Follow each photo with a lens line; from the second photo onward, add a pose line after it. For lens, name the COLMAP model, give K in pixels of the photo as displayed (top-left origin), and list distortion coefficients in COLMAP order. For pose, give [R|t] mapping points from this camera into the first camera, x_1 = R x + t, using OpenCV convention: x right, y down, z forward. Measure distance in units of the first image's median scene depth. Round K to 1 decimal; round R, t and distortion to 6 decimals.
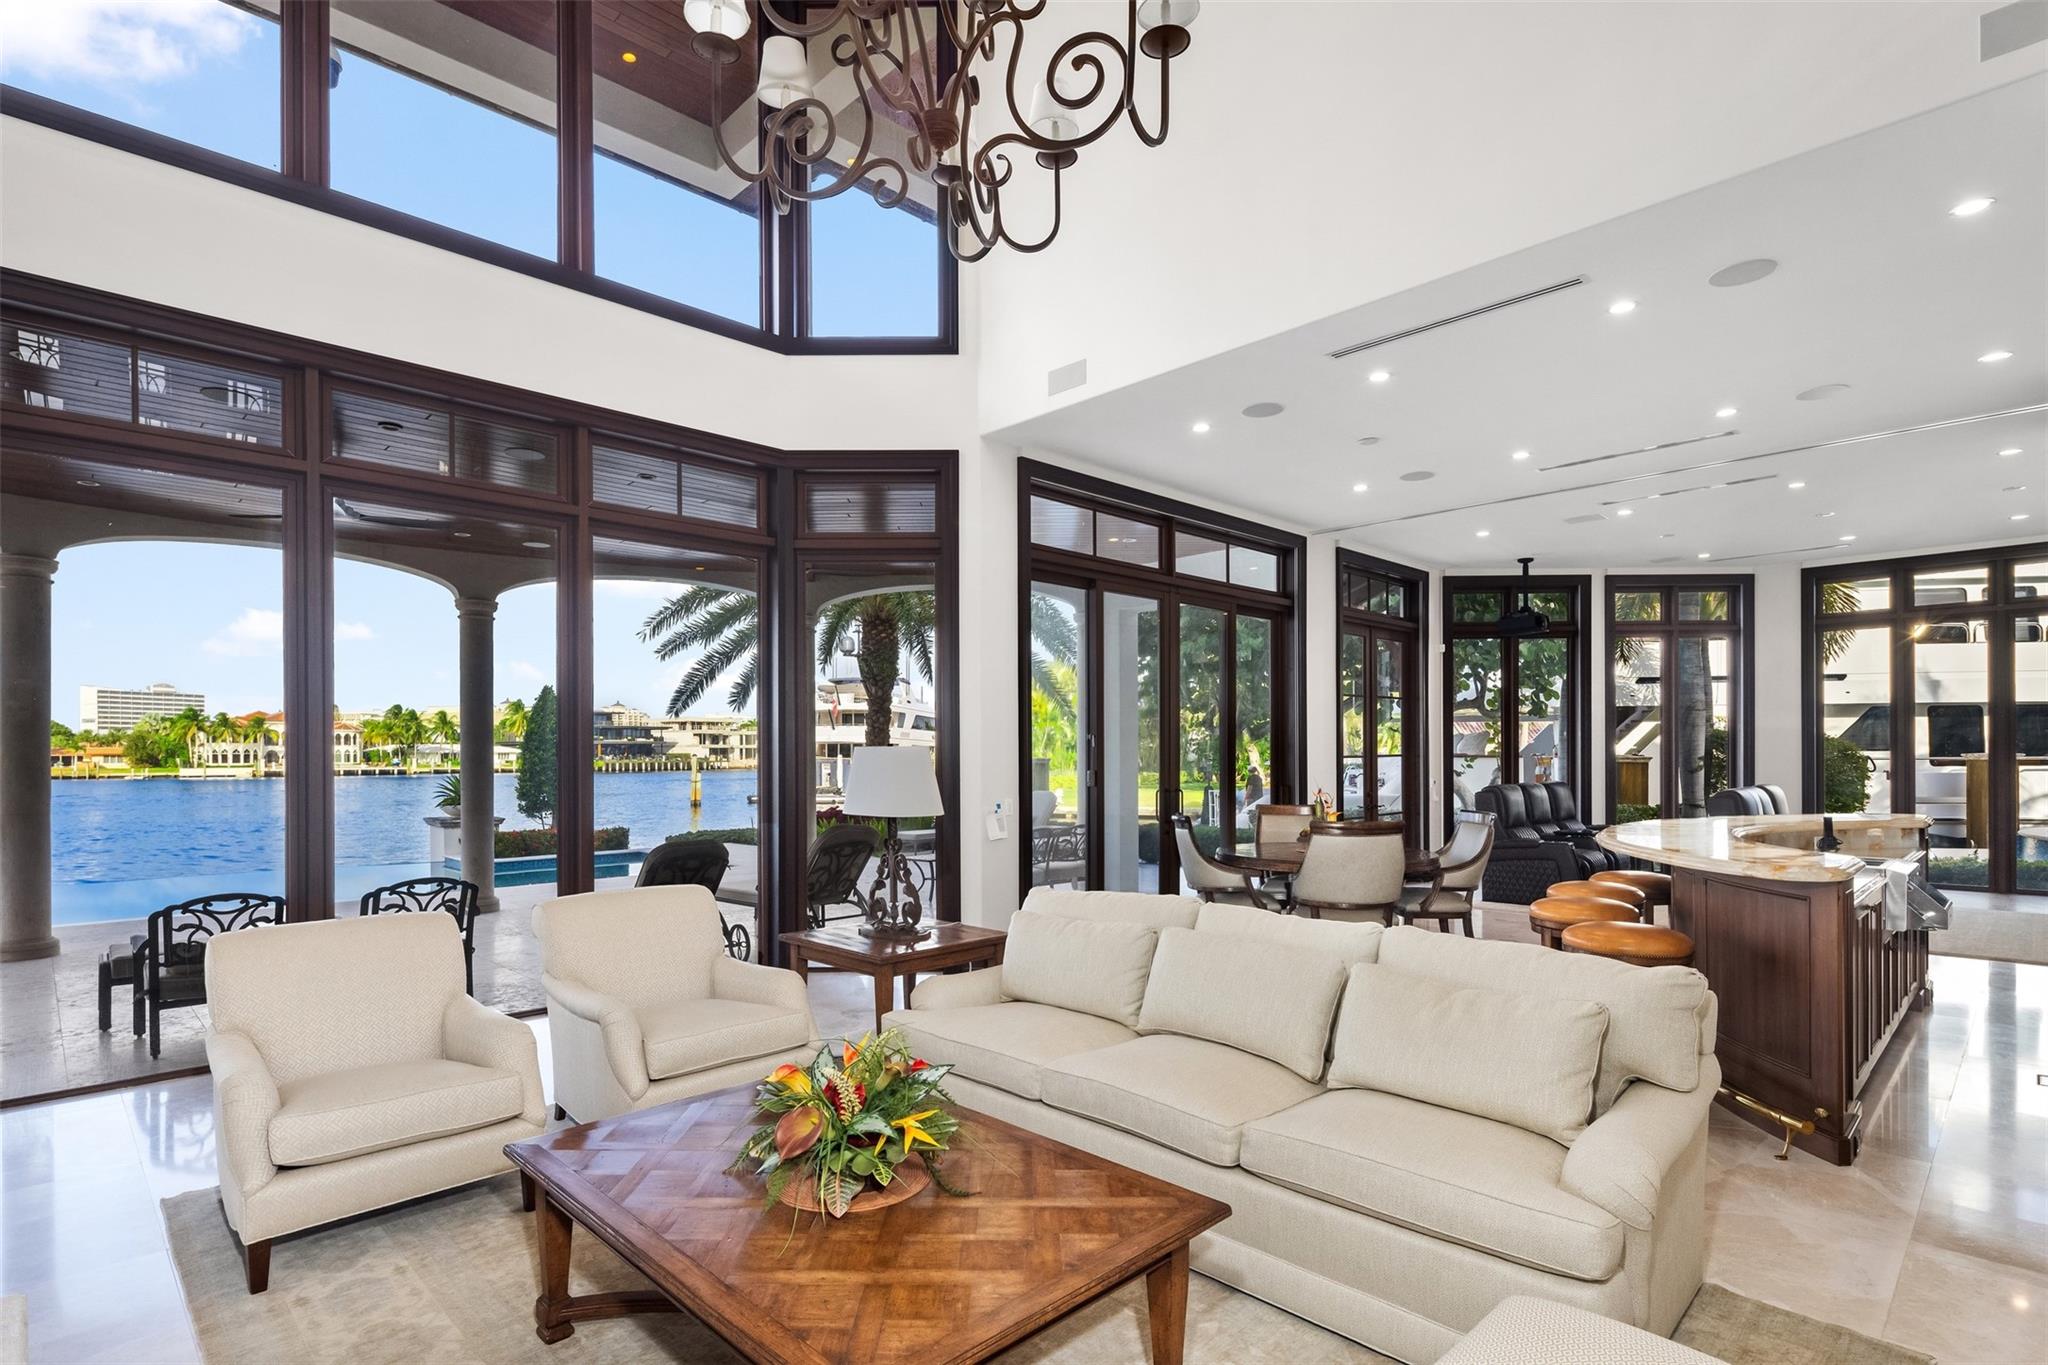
lens RADIAL K [[1000.1, 0, 1019.0], [0, 1000.1, 763.8], [0, 0, 1]] dist [0.002609, 0.000042]
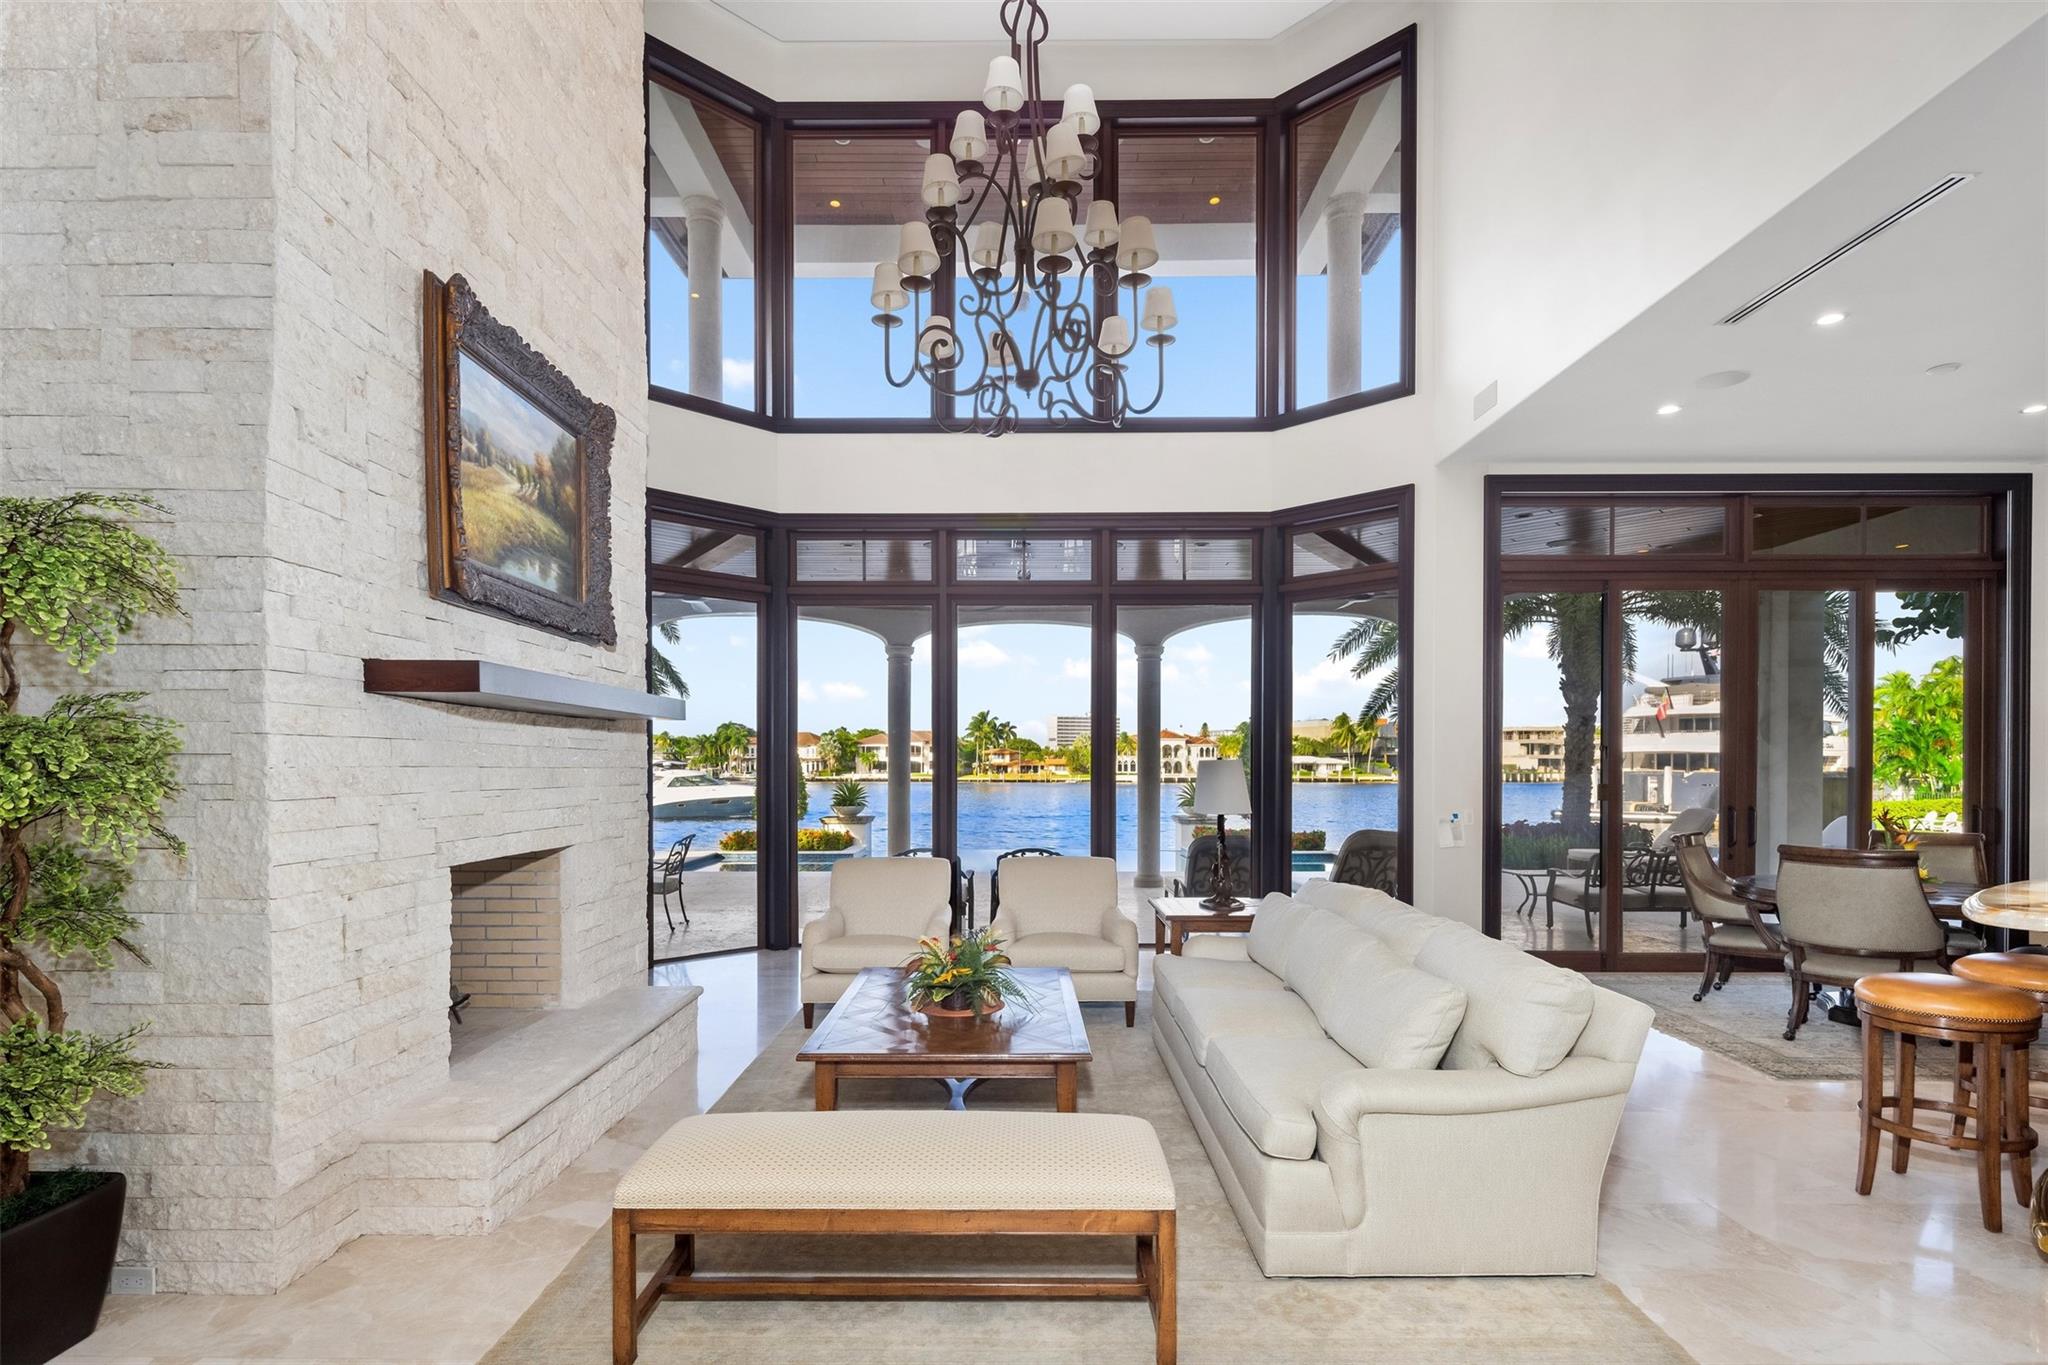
lens RADIAL K [[1000.1, 0, 1019.0], [0, 1000.1, 763.8], [0, 0, 1]] dist [0.002609, 0.000042]
pose [[0.710100, 0.001414, -0.704100, 0.178363], [-0.009064, 0.999933, -0.007132, -0.000076], [0.704043, 0.011447, 0.710065, -0.027421]]
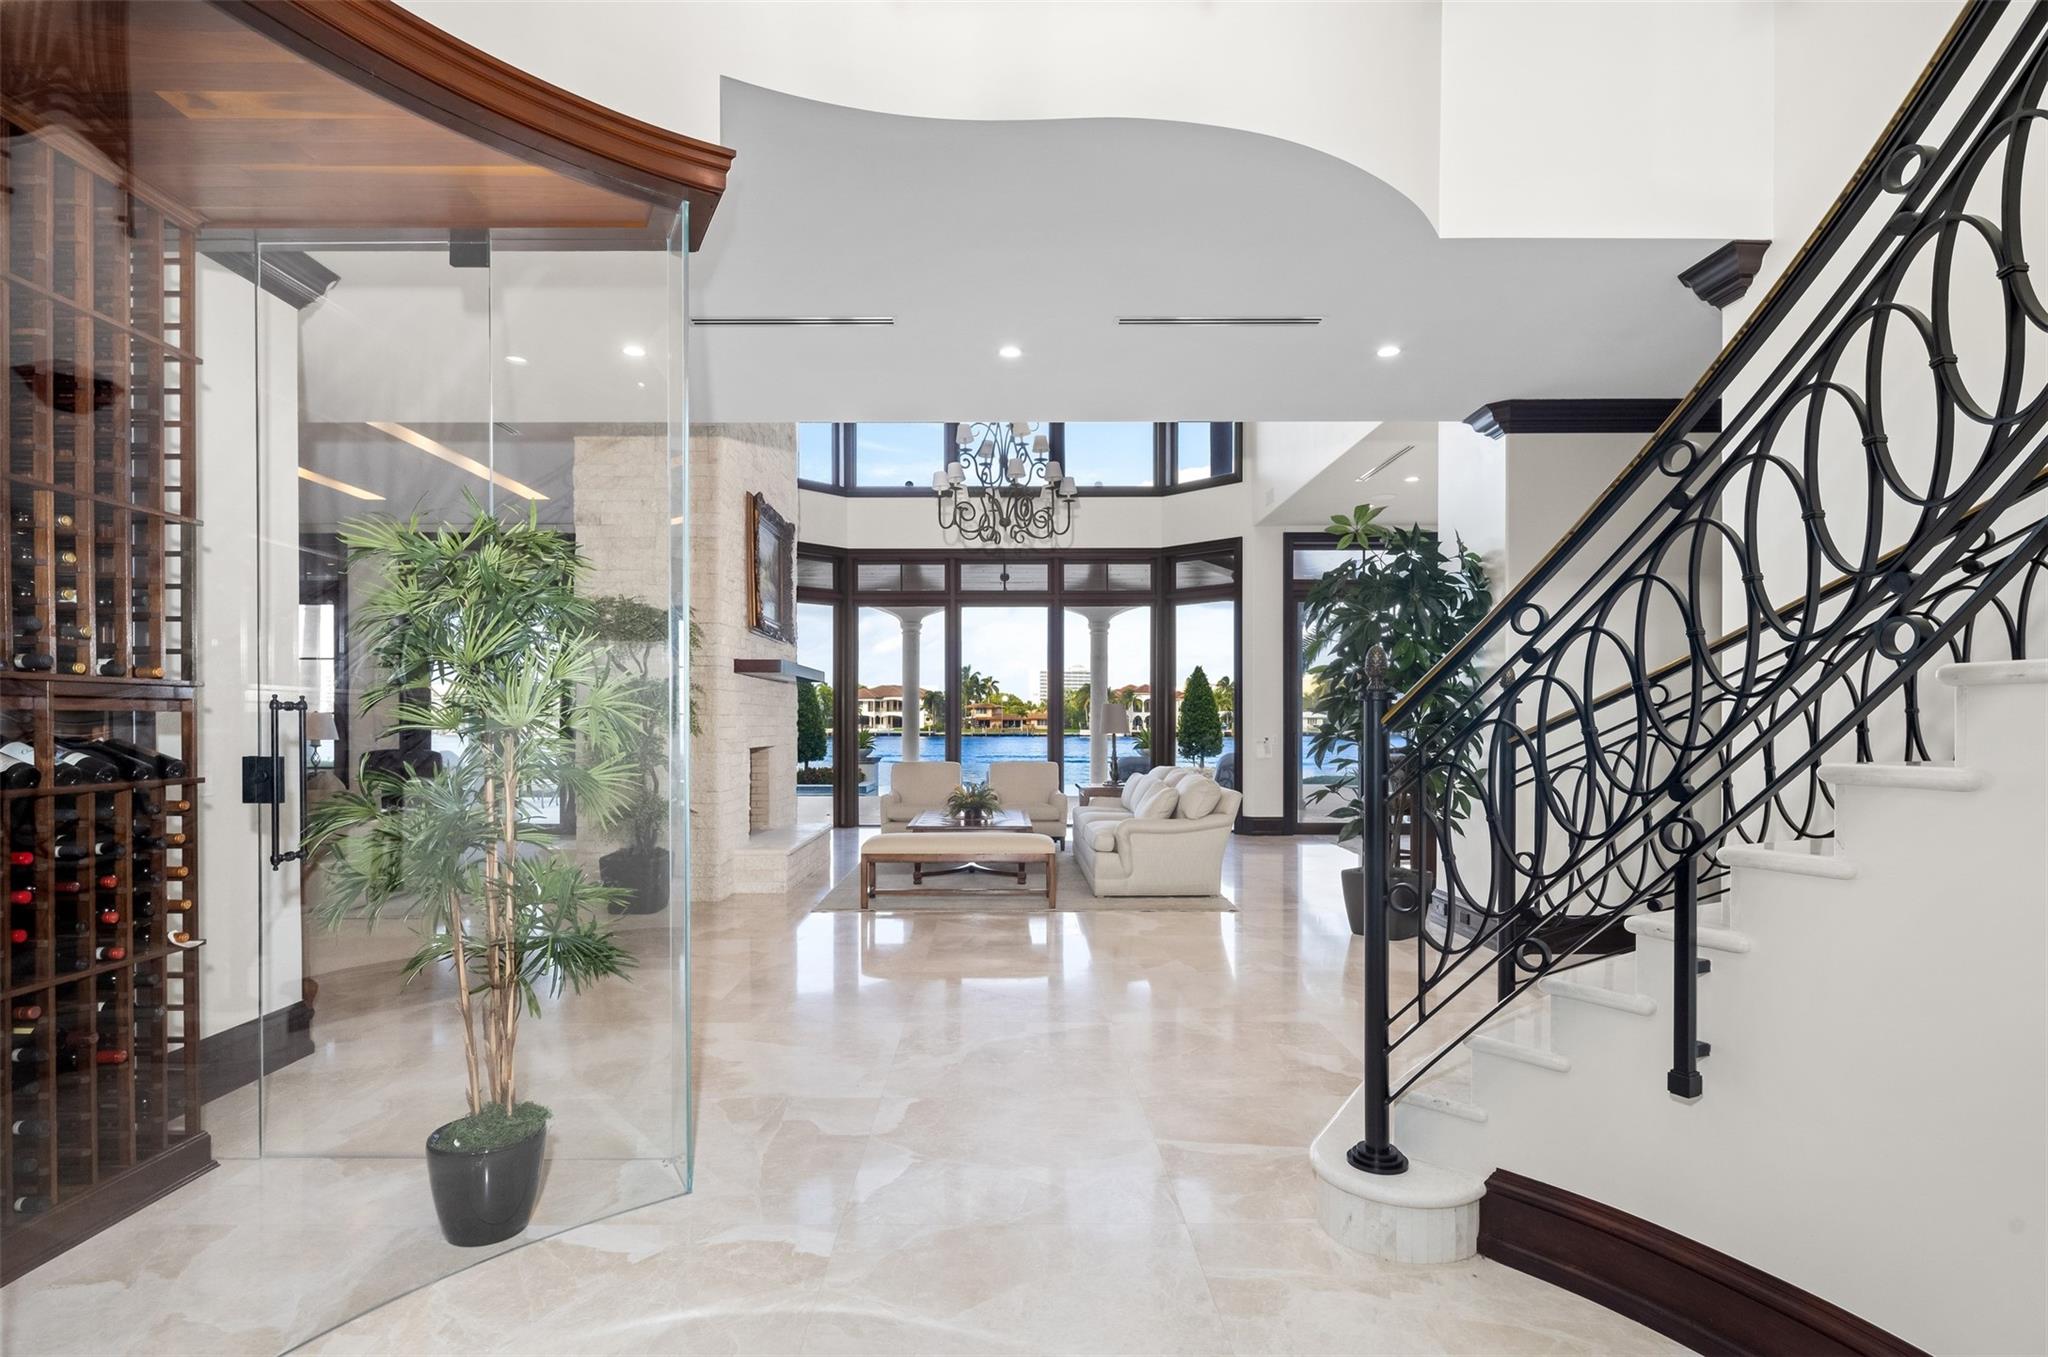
lens RADIAL K [[1007.2, 0, 1015.0], [0, 1007.2, 726.9], [0, 0, 1]] dist [0.000942, -0.000857]
pose [[0.719515, 0.006347, -0.694448, 0.400308], [-0.007922, 0.999968, 0.000932, 0.011095], [0.694432, 0.004831, 0.719542, -0.251341]]
